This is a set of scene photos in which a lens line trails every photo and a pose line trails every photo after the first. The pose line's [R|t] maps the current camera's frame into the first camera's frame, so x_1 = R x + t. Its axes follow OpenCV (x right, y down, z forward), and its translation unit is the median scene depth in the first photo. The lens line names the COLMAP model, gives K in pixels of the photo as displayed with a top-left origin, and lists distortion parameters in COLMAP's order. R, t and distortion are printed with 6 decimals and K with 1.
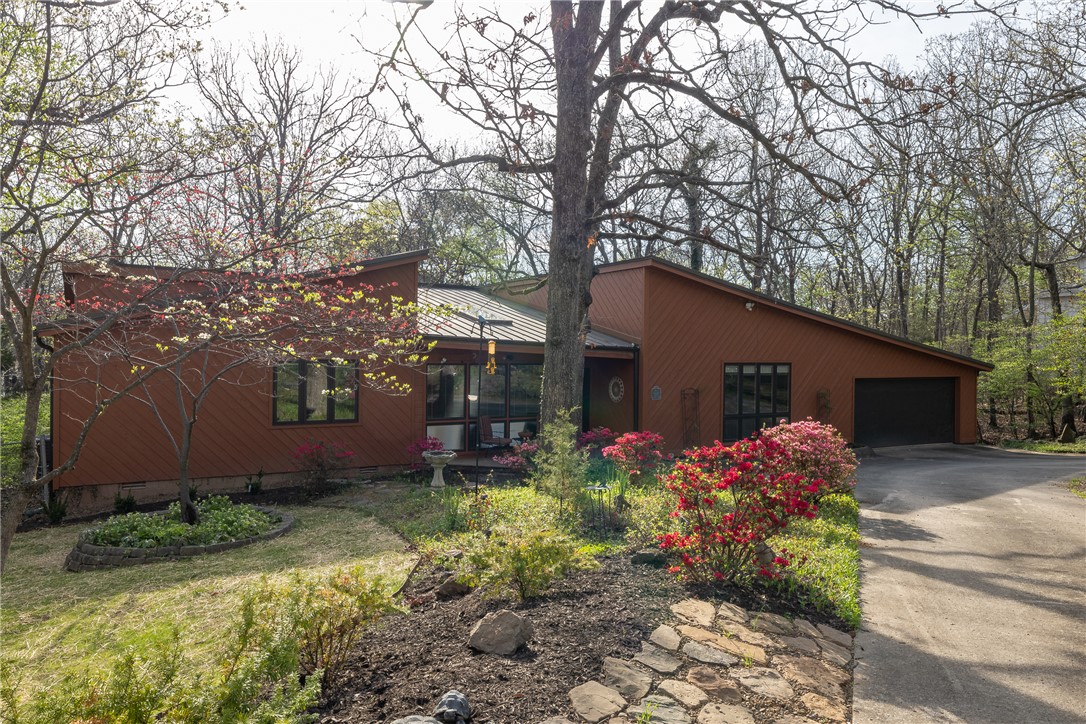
lens RADIAL K [[773.3, 0, 540.5], [0, 773.3, 359.3], [0, 0, 1]] dist [0.002219, -0.000330]
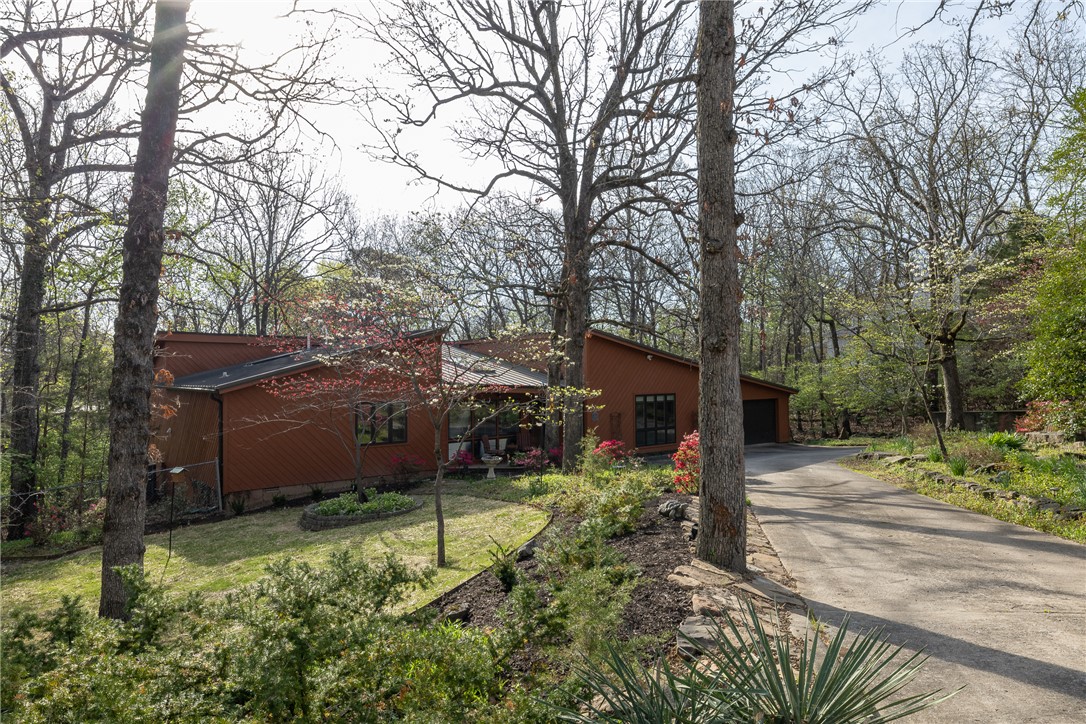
lens RADIAL K [[711.0, 0, 536.0], [0, 711.0, 368.0], [0, 0, 1]] dist [-0.004146, -0.005665]
pose [[0.984966, -0.020818, 0.171491, -0.280129], [0.024217, 0.999549, -0.017754, -0.041301], [-0.171044, 0.021640, 0.985026, -0.501566]]
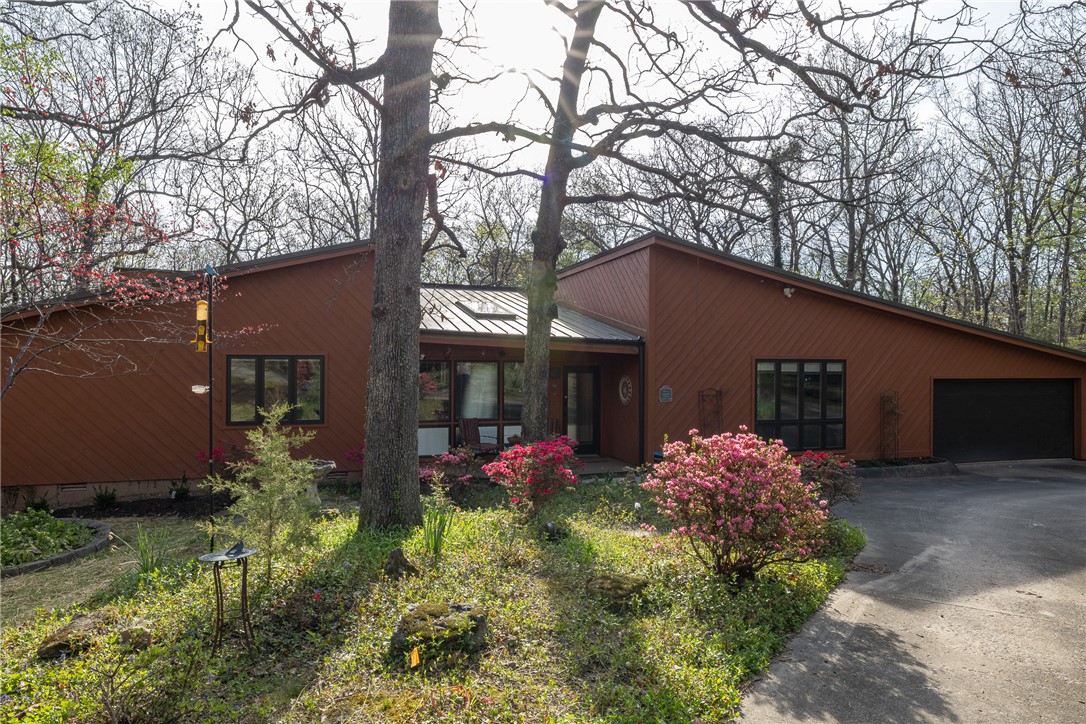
lens RADIAL K [[656.0, 0, 543.2], [0, 656.0, 363.9], [0, 0, 1]] dist [-0.002446, -0.001261]
pose [[0.978767, -0.004217, -0.204932, 0.227452], [0.001993, 0.999937, -0.011060, 0.024805], [0.204965, 0.010417, 0.978714, 0.365015]]
